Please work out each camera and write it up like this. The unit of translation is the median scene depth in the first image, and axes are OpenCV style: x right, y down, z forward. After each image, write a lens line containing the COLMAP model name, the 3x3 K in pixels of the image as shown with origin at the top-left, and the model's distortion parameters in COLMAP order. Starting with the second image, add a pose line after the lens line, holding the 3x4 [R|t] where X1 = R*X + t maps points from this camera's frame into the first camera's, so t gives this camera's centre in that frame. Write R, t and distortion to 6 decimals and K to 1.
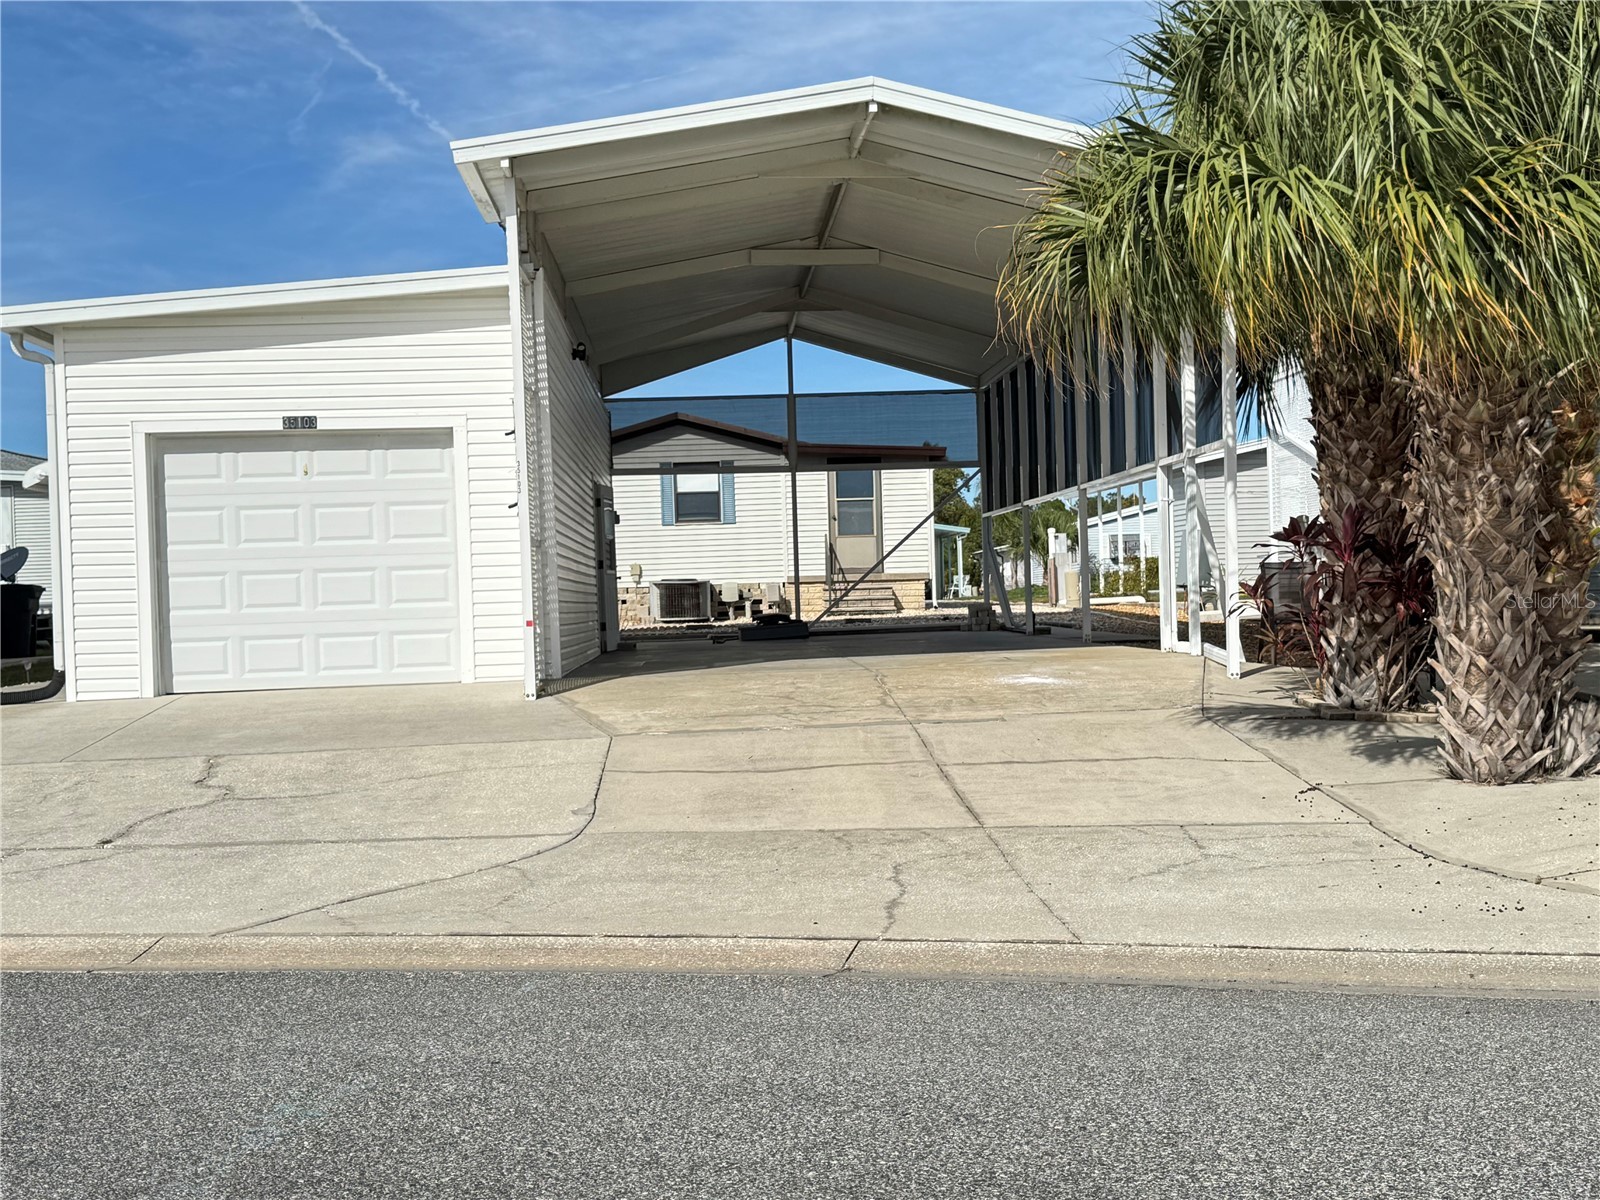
lens RADIAL K [[1986.4, 0, 800.0], [0, 1986.4, 600.0], [0, 0, 1]] dist [0.273454, -0.714564]
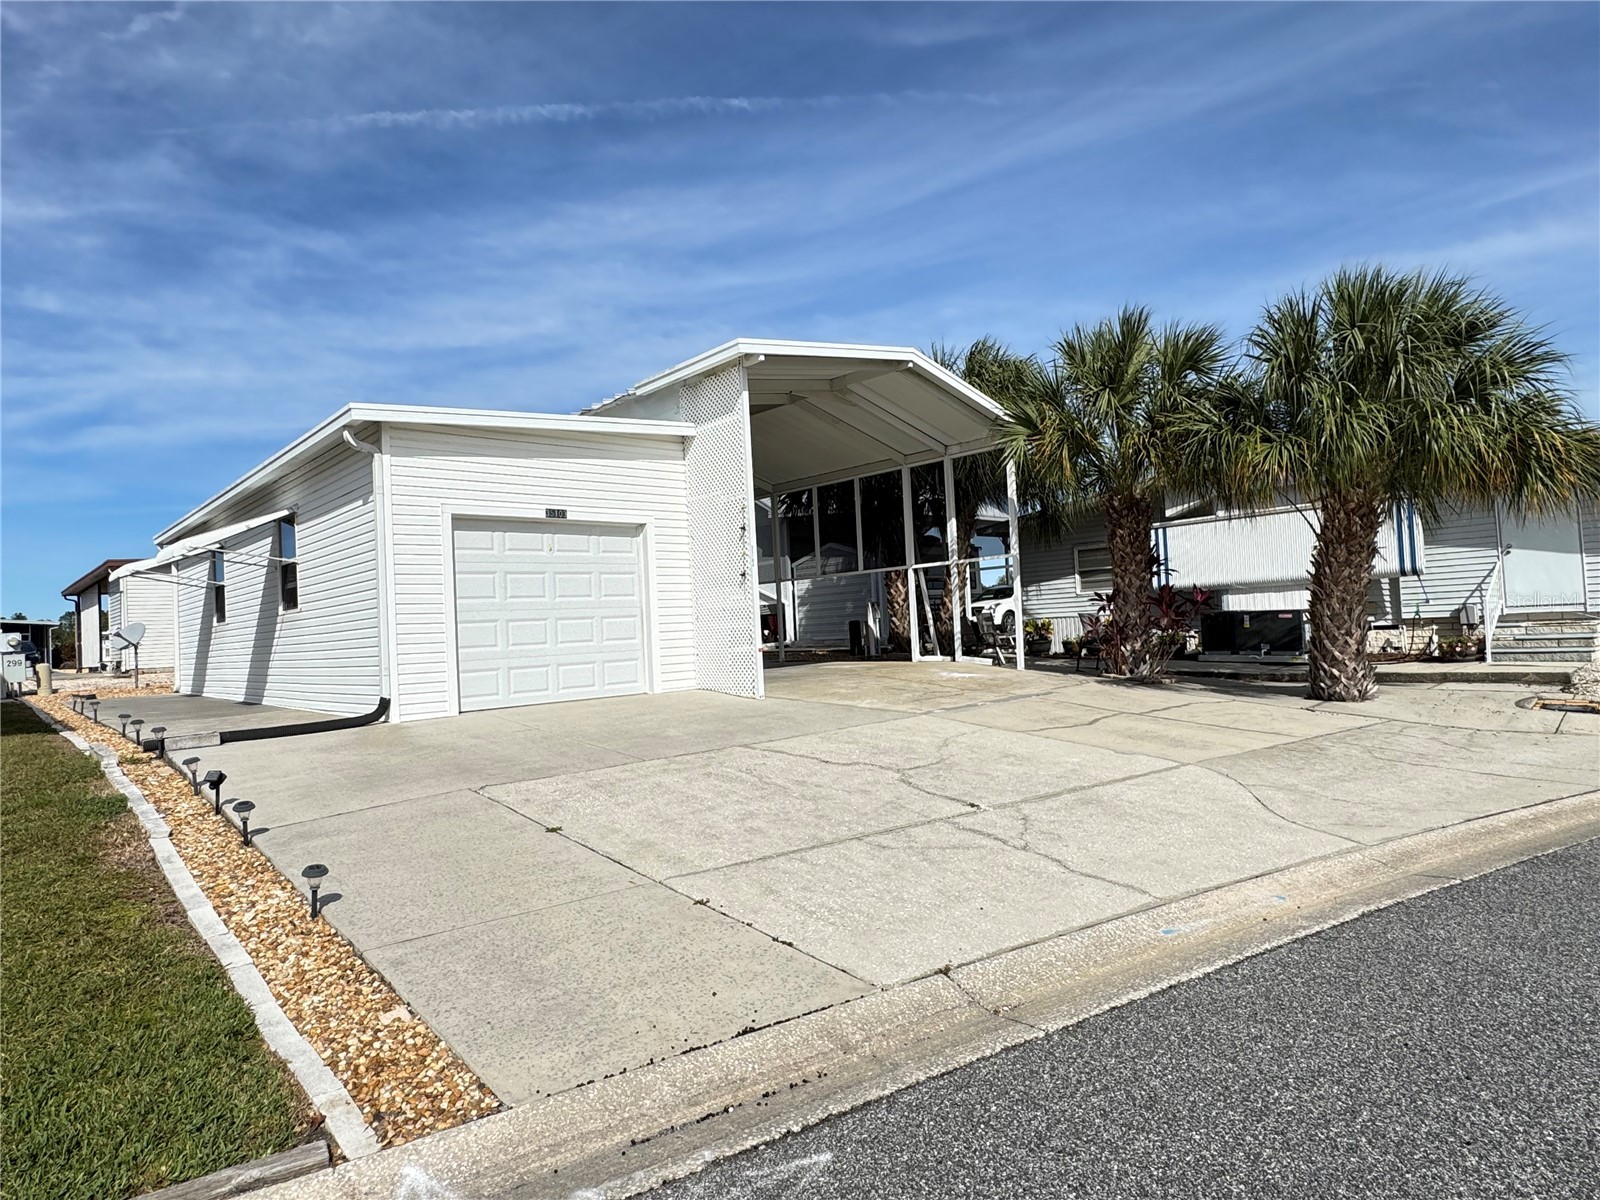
lens RADIAL K [[917.5, 0, 800.0], [0, 917.5, 600.0], [0, 0, 1]] dist [-0.034088, -0.000327]
pose [[0.777905, 0.014587, 0.628213, -0.510668], [0.025901, 0.998137, -0.055250, 0.011752], [-0.627848, 0.059251, 0.776077, 0.401409]]
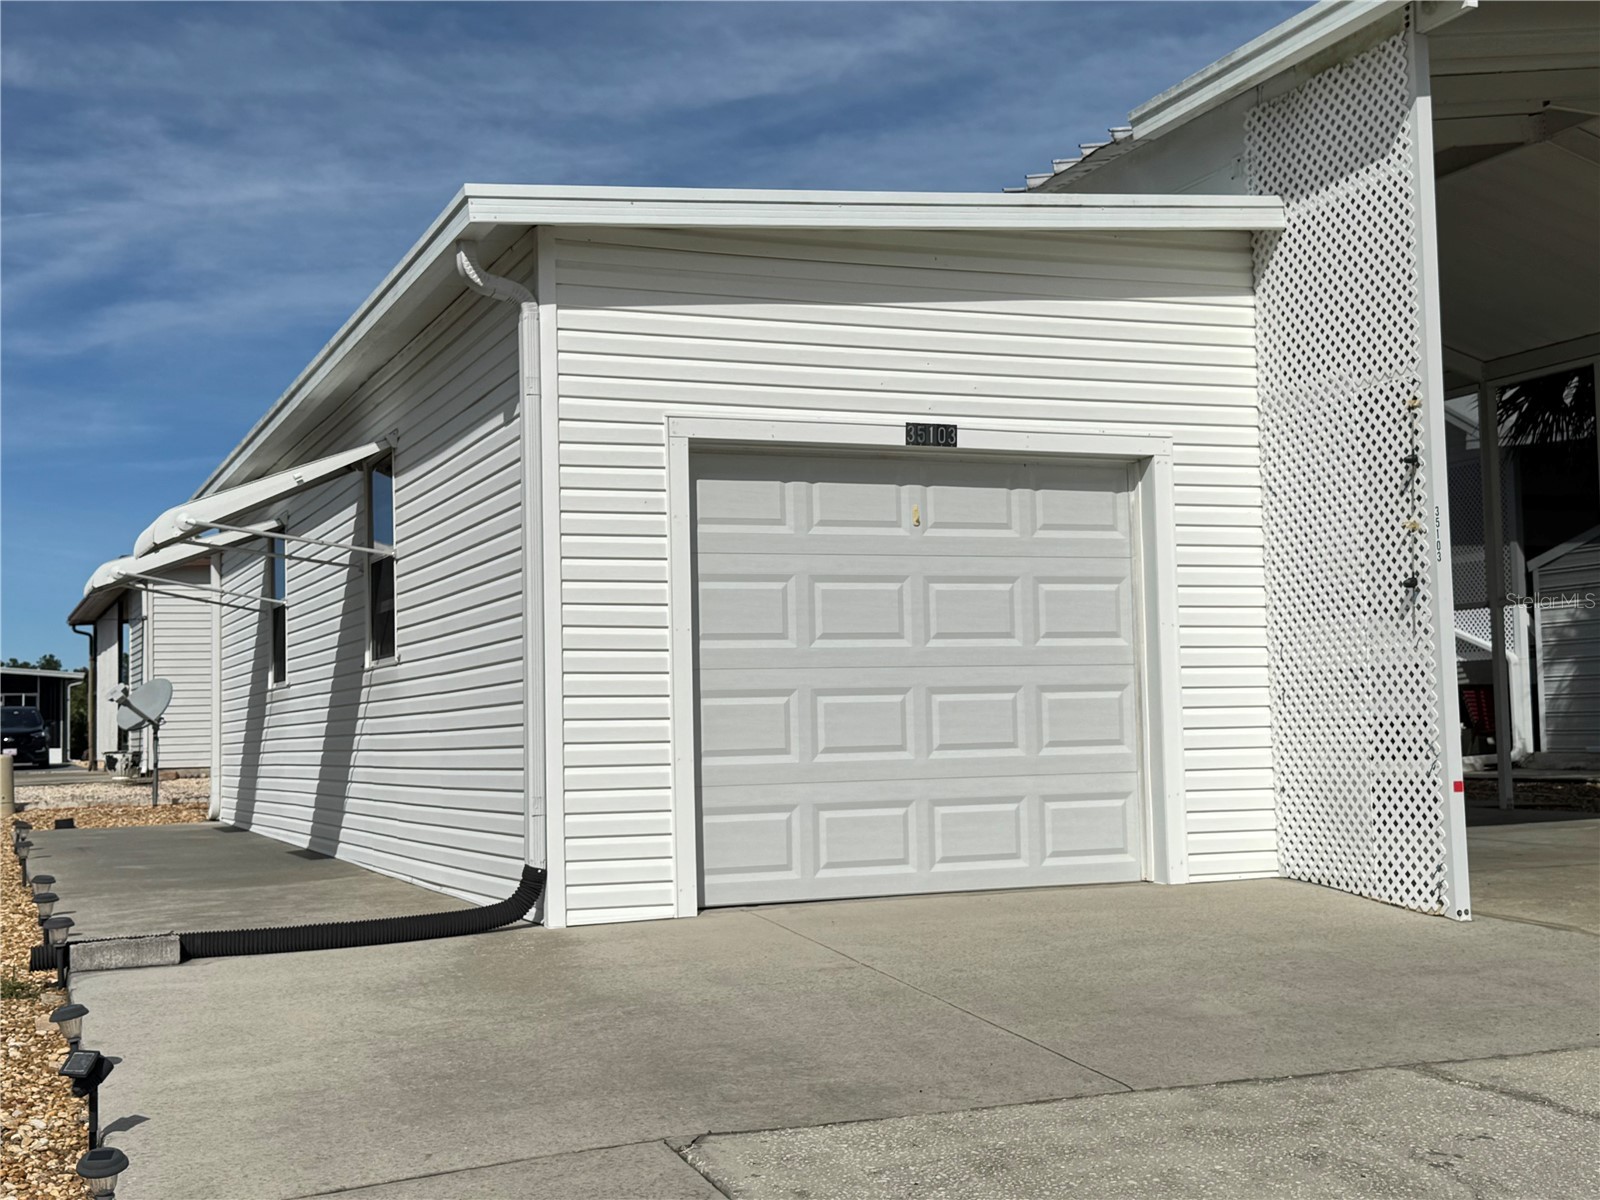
lens RADIAL K [[1986.4, 0, 800.0], [0, 1986.4, 600.0], [0, 0, 1]] dist [0.273454, -0.714564]
pose [[0.945294, 0.032543, 0.324592, -0.465720], [-0.006459, 0.996684, -0.081116, 0.006437], [-0.326155, 0.074582, 0.942370, 0.470624]]
